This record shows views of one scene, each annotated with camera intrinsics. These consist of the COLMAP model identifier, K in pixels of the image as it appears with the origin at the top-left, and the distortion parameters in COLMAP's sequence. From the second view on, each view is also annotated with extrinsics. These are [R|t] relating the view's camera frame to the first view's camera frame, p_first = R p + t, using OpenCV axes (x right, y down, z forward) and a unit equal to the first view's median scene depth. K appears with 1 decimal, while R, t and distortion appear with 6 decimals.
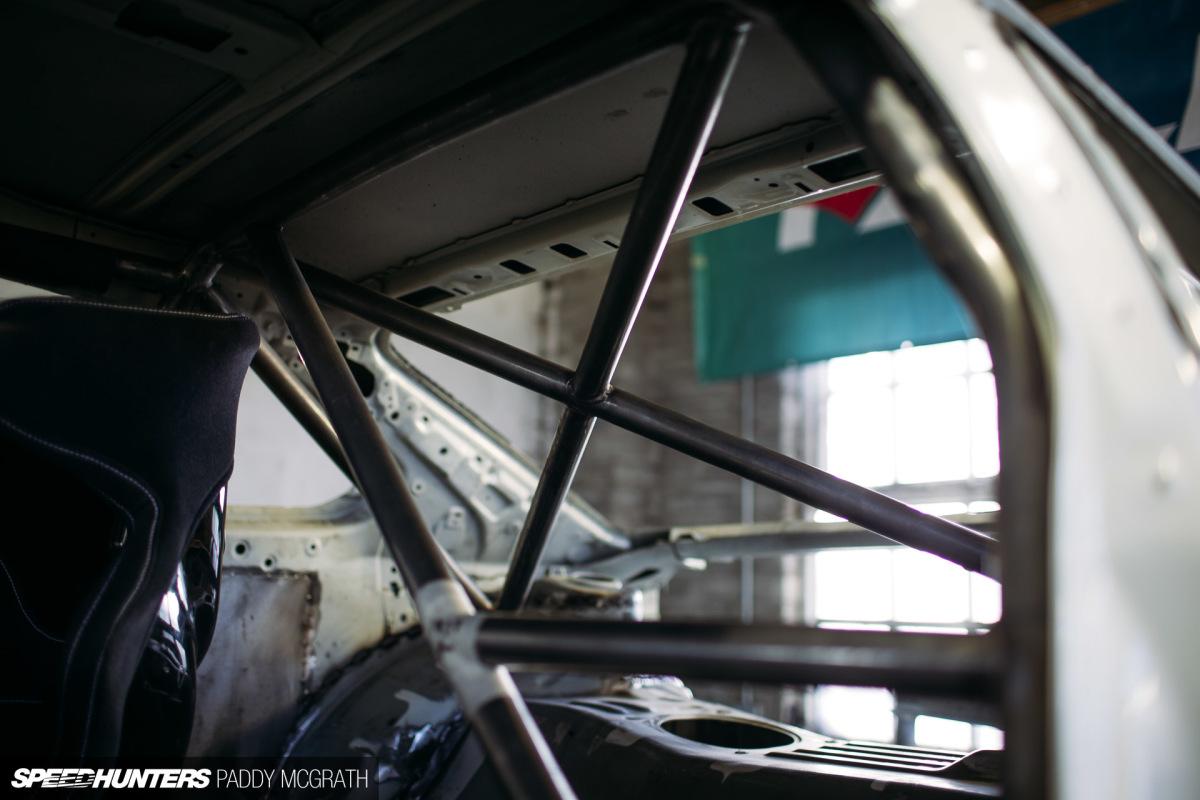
lens RADIAL K [[1176.1, 0, 603.6], [0, 1176.1, 405.6], [0, 0, 1]] dist [-0.049406, 0.000000]
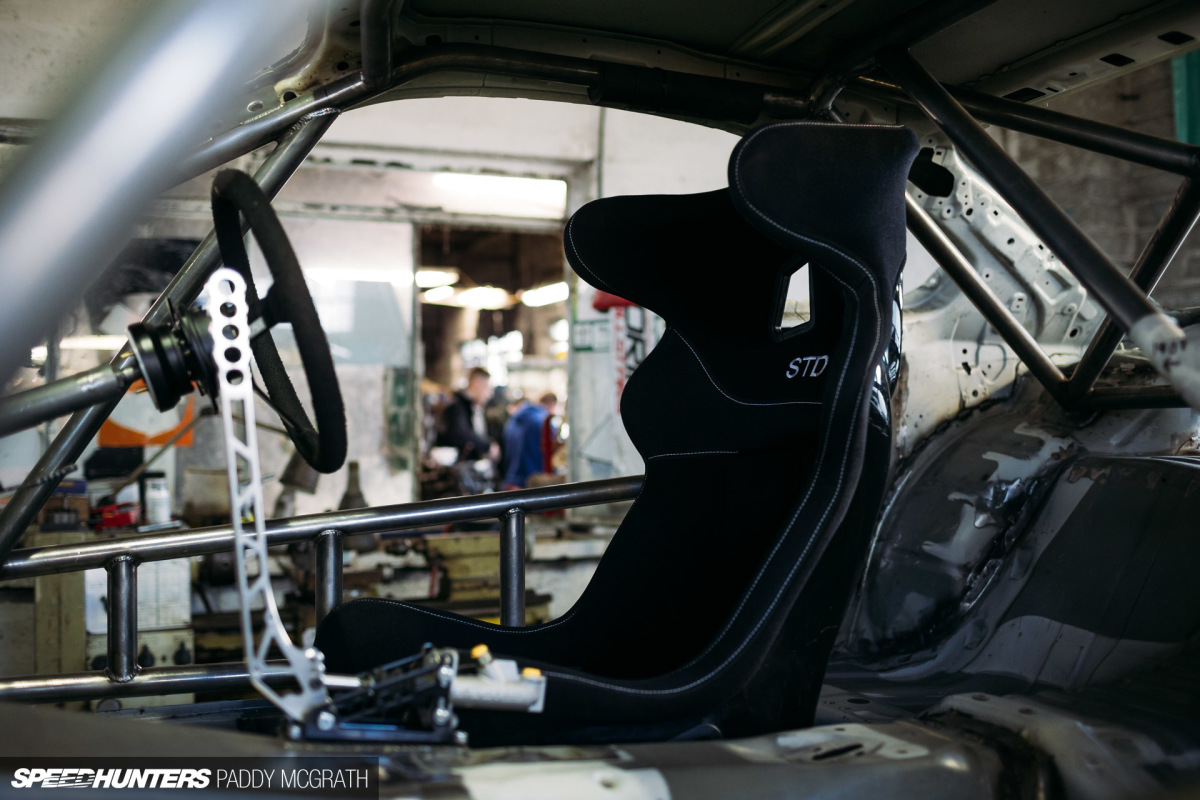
lens RADIAL K [[1176.1, 0, 599.2], [0, 1176.1, 400.1], [0, 0, 1]] dist [-0.049406, 0.000000]
pose [[0.943166, -0.034664, -0.330508, -0.152858], [0.079817, 0.989062, 0.124040, 0.020486], [0.322593, -0.143371, 0.935617, -0.189689]]
